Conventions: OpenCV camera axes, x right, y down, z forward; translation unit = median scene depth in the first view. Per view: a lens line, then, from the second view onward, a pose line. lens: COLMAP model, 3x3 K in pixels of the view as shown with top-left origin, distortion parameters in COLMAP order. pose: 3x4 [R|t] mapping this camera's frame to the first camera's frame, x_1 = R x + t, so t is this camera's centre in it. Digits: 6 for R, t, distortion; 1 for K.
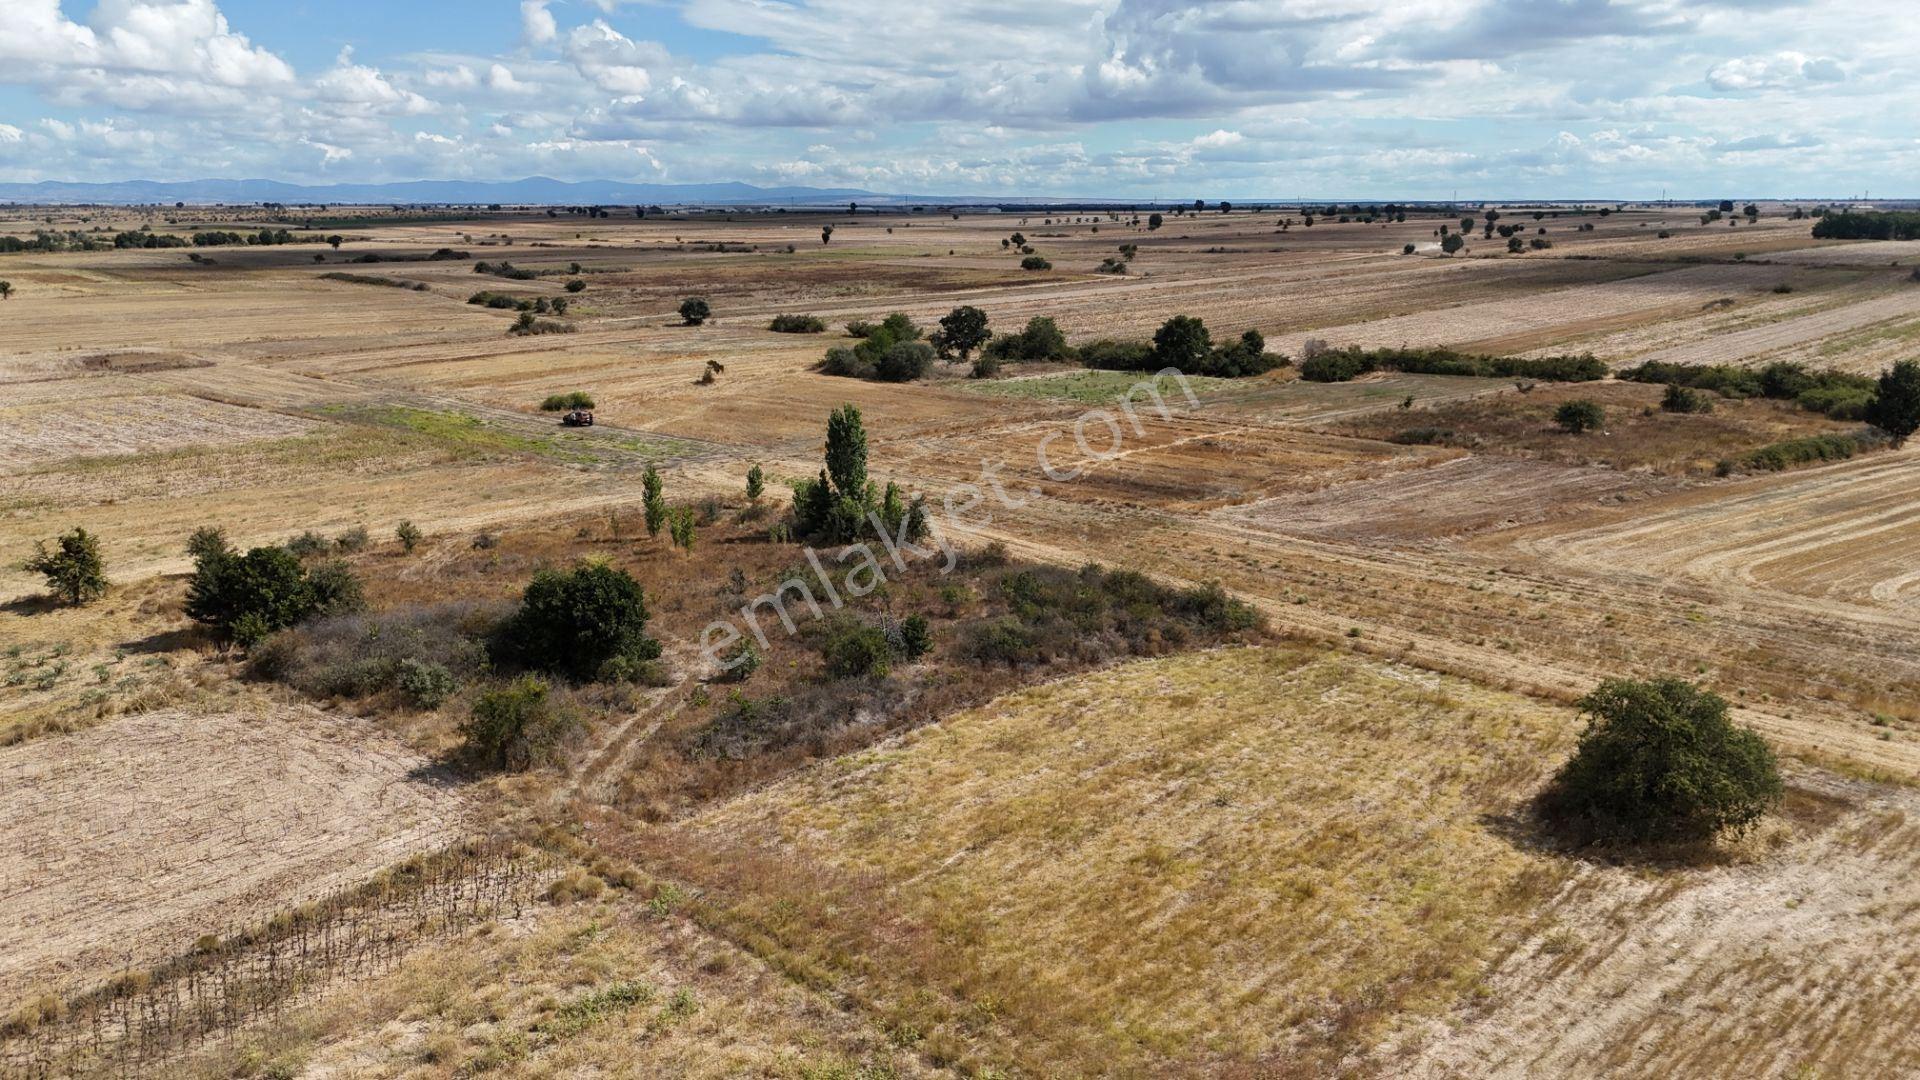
lens RADIAL K [[1411.0, 0, 960.5], [0, 1411.0, 563.5], [0, 0, 1]] dist [0.068226, -0.062180]
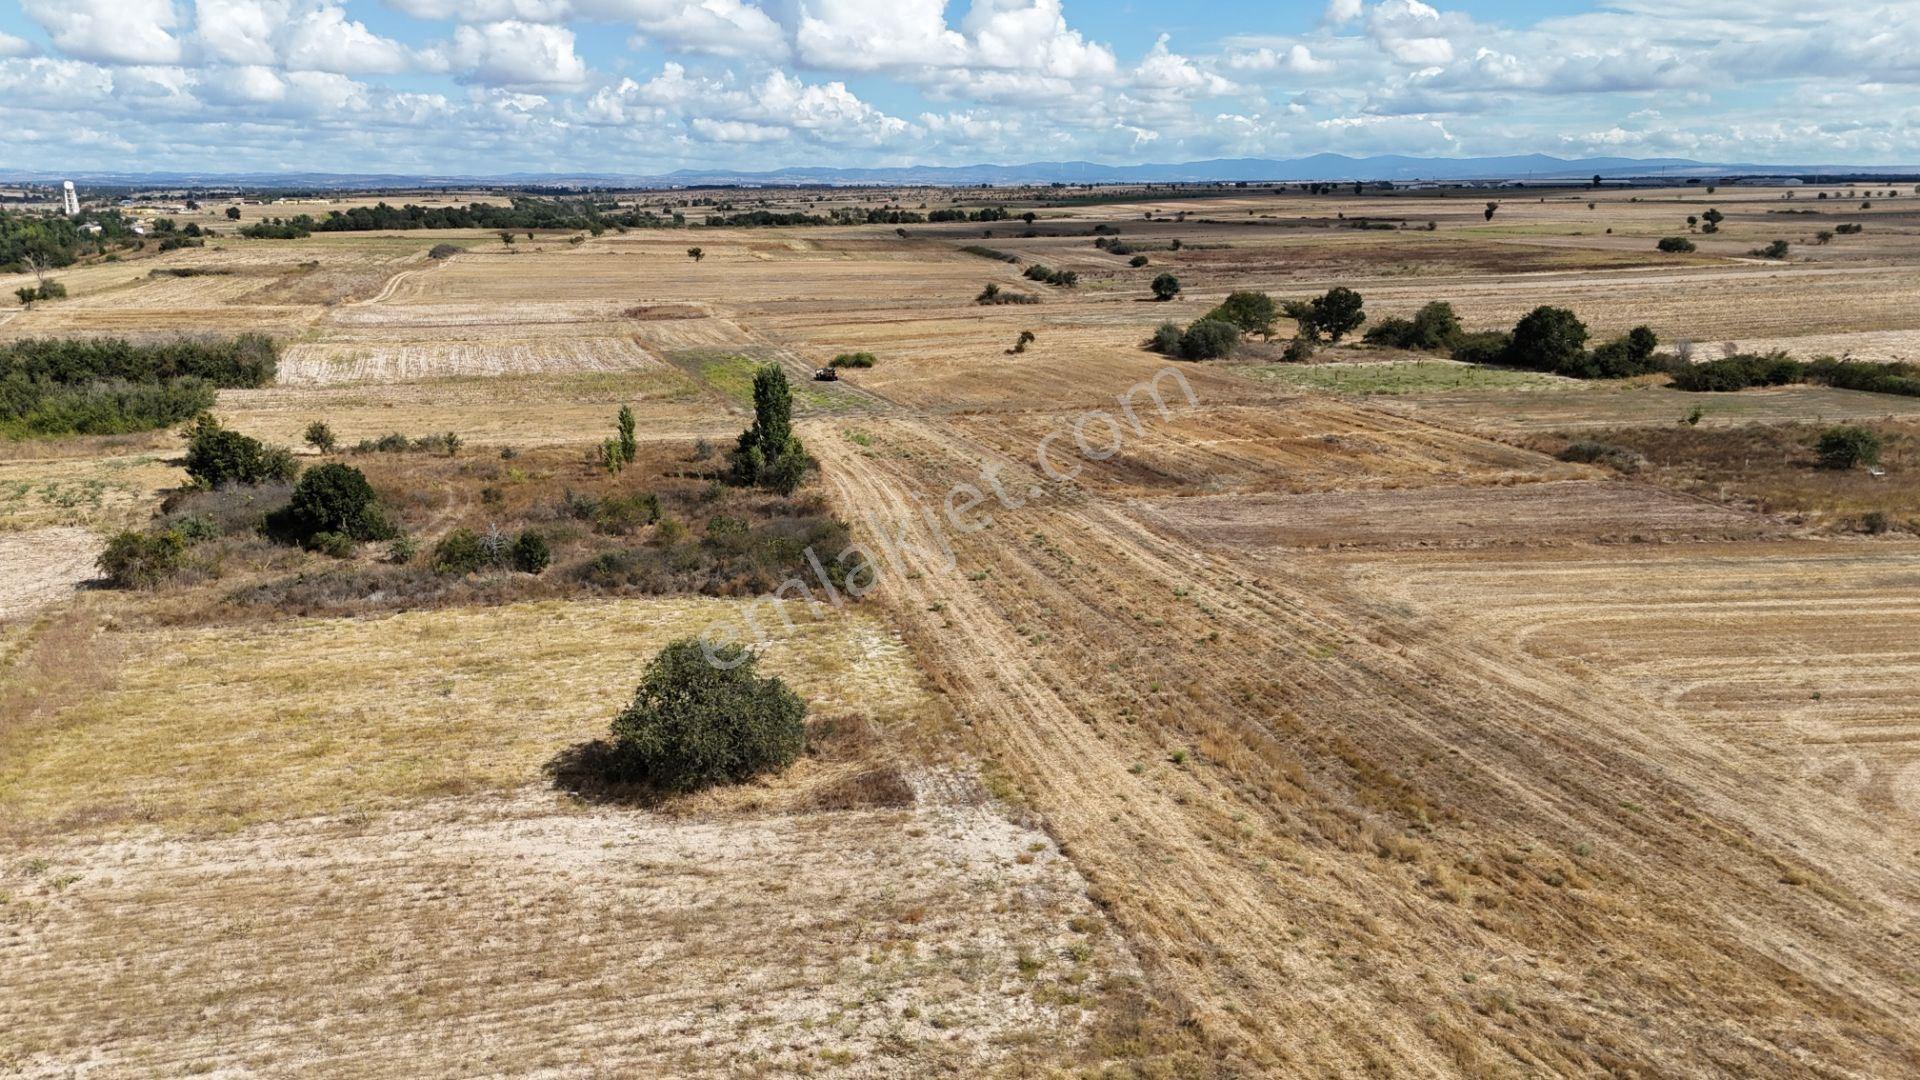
lens RADIAL K [[1413.5, 0, 961.0], [0, 1413.5, 552.5], [0, 0, 1]] dist [0.066482, -0.059429]
pose [[0.866225, 0.124775, -0.483823, 0.358892], [-0.120929, 0.991883, 0.039292, -0.015136], [0.484799, 0.024473, 0.874283, 0.051644]]
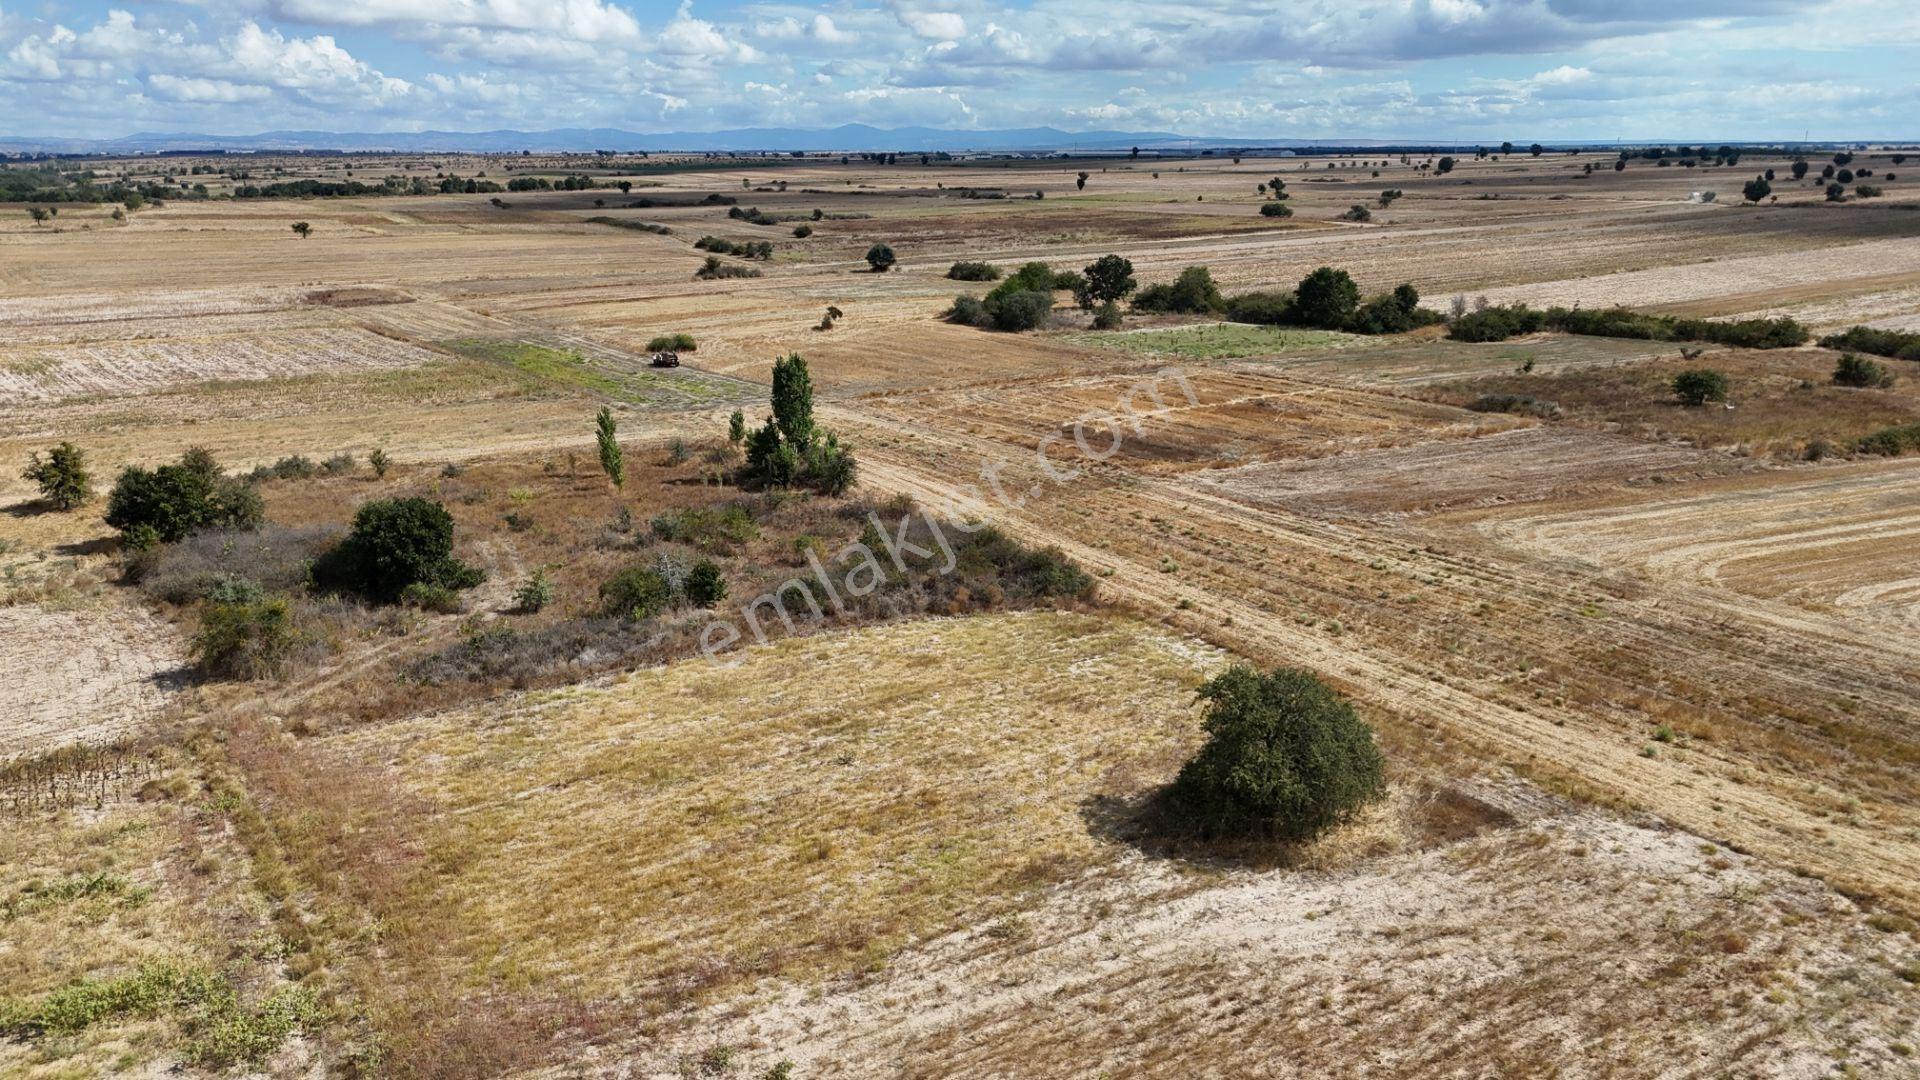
lens RADIAL K [[1413.5, 0, 961.0], [0, 1413.5, 552.5], [0, 0, 1]] dist [0.066482, -0.059429]
pose [[0.978330, 0.055173, -0.199566, 0.145768], [-0.049461, 0.998214, 0.033500, -0.005188], [0.201058, -0.022903, 0.979312, 0.013287]]
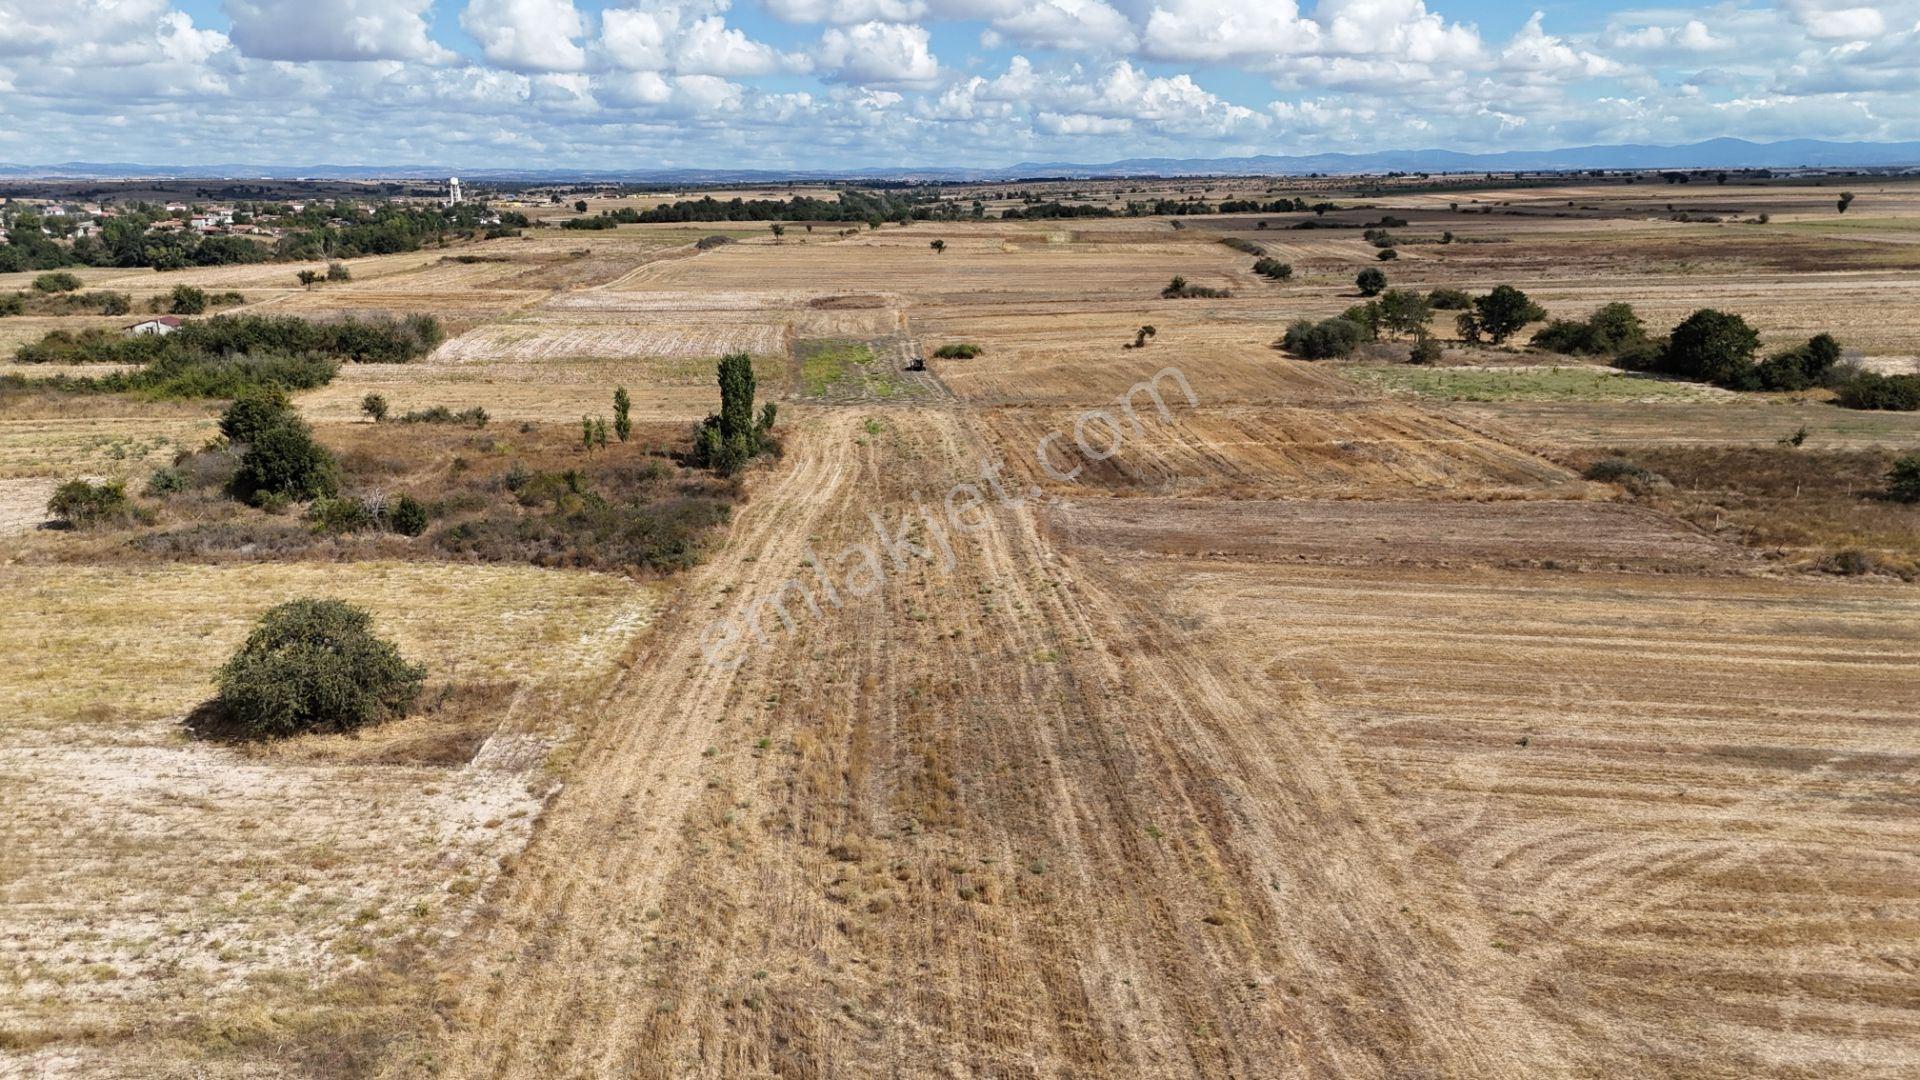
lens RADIAL K [[1414.7, 0, 960.0], [0, 1414.7, 540.0], [0, 0, 1]] dist [0.068409, -0.062324]
pose [[0.728414, 0.167125, -0.664441, 0.504683], [-0.163448, 0.984180, 0.068363, -0.040376], [0.665355, 0.058805, 0.744207, 0.148986]]
